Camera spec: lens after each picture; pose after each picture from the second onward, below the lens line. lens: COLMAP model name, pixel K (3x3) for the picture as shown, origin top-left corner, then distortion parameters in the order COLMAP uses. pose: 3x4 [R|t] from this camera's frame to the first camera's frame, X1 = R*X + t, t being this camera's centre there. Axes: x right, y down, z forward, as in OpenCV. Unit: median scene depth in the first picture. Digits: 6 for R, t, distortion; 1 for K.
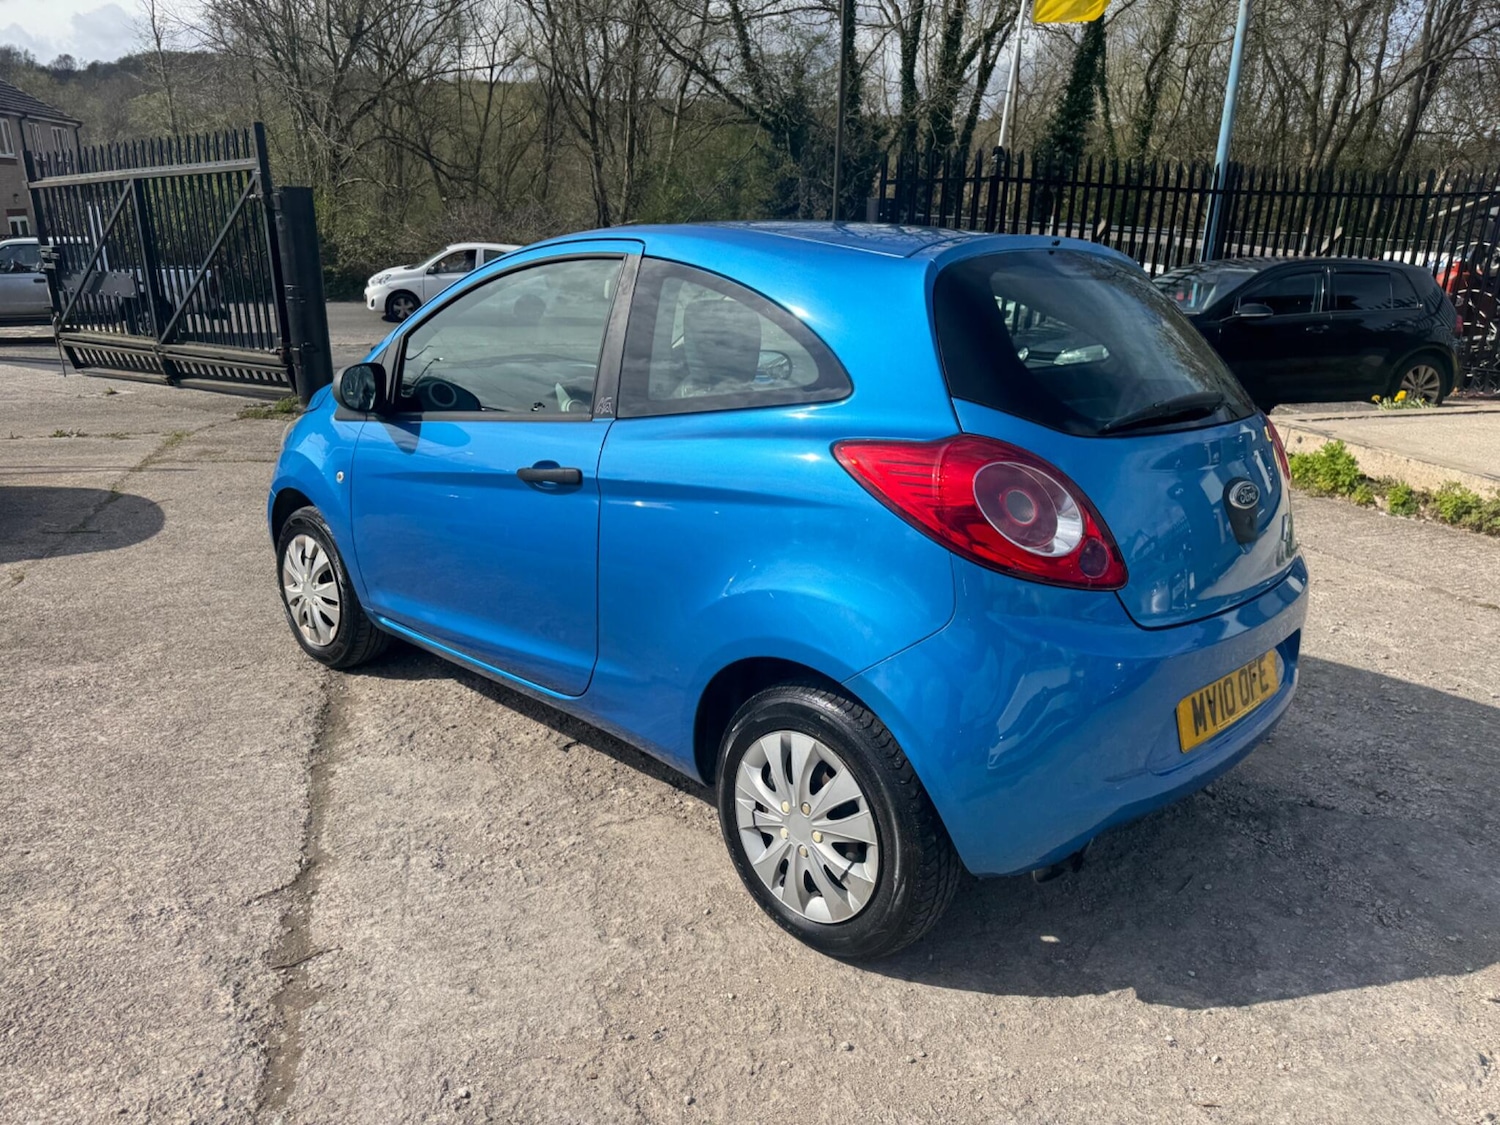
lens RADIAL K [[1067.3, 0, 751.1], [0, 1067.3, 555.5], [0, 0, 1]] dist [0.016308, -0.017053]
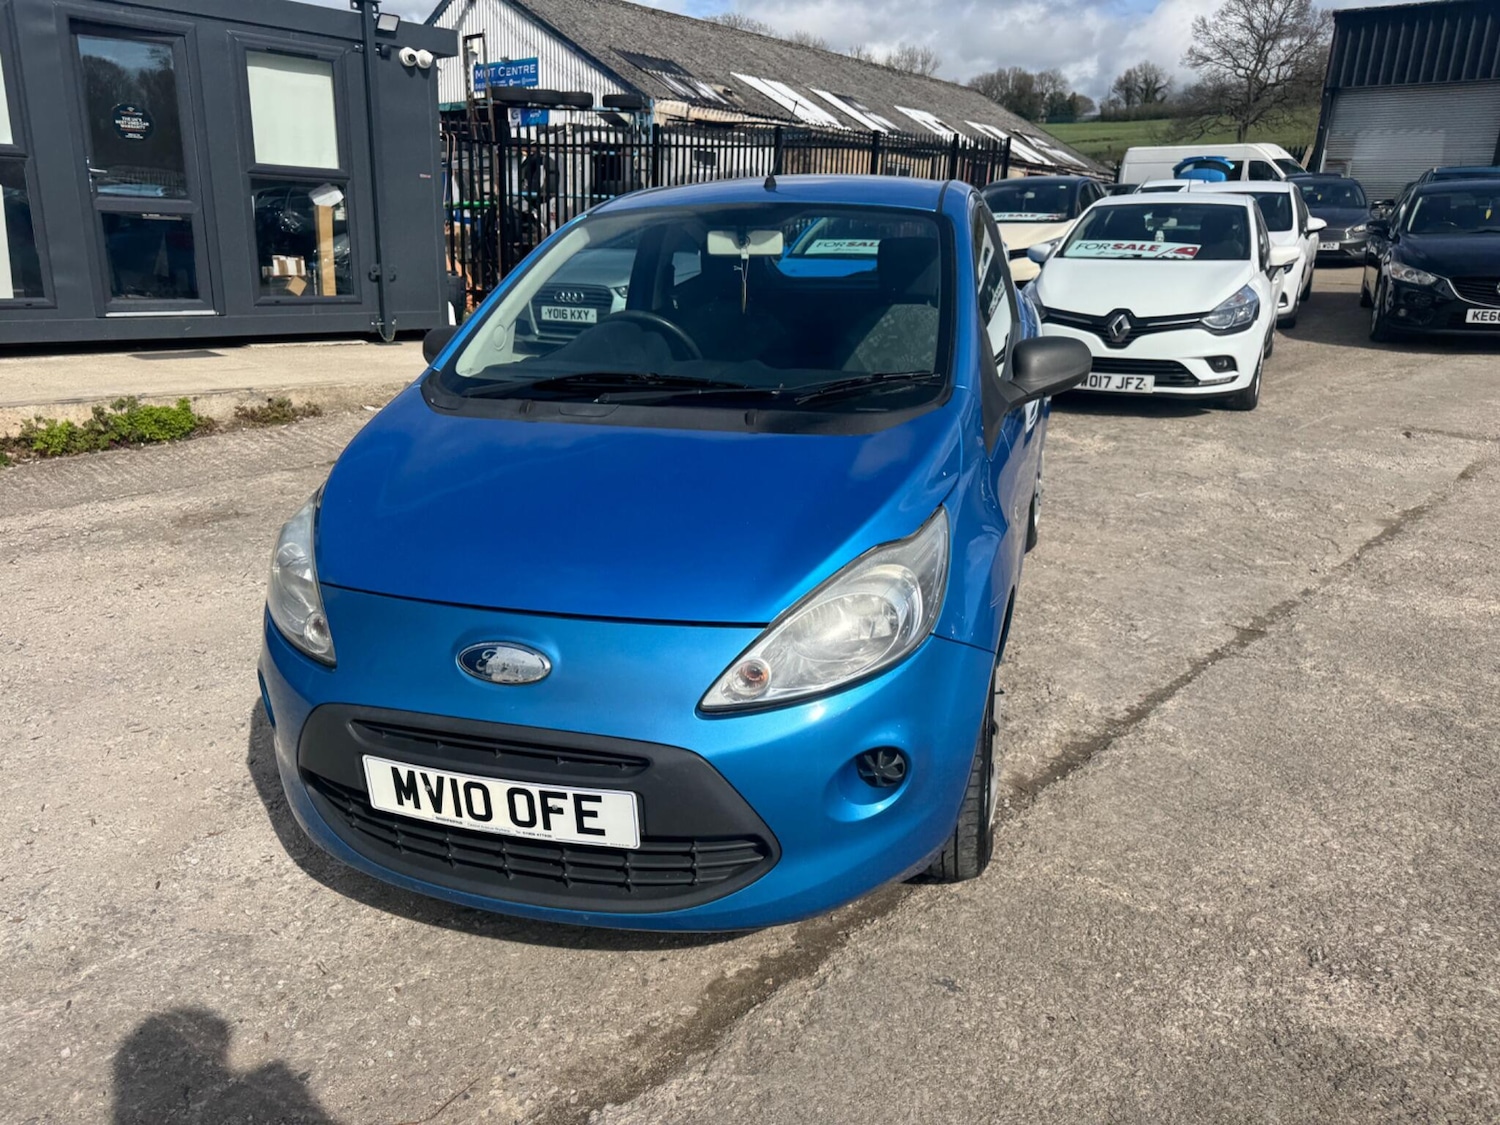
lens RADIAL K [[1075.2, 0, 757.7], [0, 1075.2, 547.7], [0, 0, 1]] dist [0.021869, -0.023990]
pose [[-0.475536, -0.282699, 0.833035, -0.987518], [0.224512, 0.876597, 0.425644, -0.439903], [-0.850565, 0.389435, -0.353384, 1.522895]]
